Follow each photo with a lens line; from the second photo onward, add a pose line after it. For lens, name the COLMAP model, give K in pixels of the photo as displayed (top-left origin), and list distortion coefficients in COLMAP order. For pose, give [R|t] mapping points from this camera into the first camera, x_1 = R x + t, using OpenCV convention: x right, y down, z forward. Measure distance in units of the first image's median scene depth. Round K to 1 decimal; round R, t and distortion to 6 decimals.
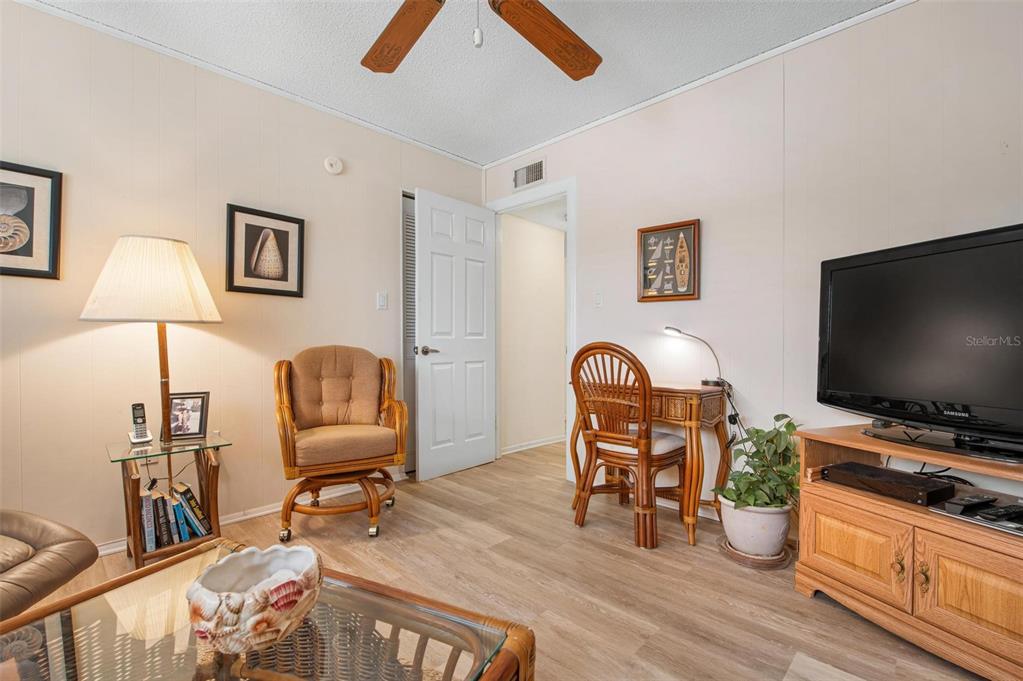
lens RADIAL K [[455.4, 0, 516.5], [0, 455.4, 342.4], [0, 0, 1]] dist [0.018014, 0.000058]
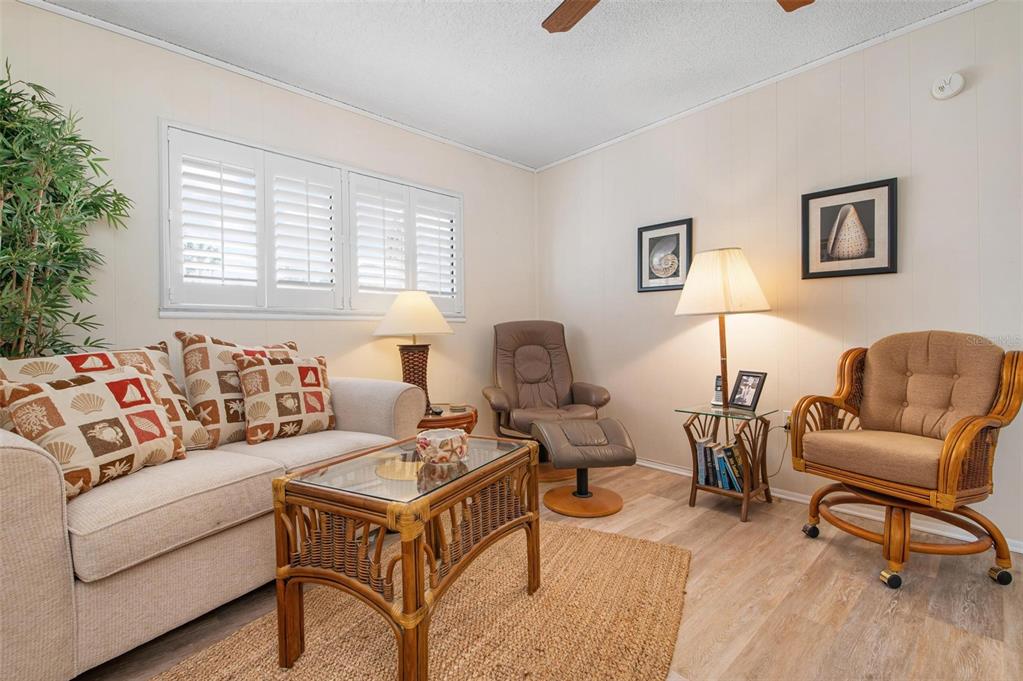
lens RADIAL K [[451.0, 0, 517.2], [0, 451.0, 337.6], [0, 0, 1]] dist [-0.005107, -0.001518]
pose [[-0.041519, 0.008766, -0.999099, 0.400021], [0.009544, 0.999919, 0.008377, 0.005337], [0.999092, -0.009187, -0.041599, 0.382926]]
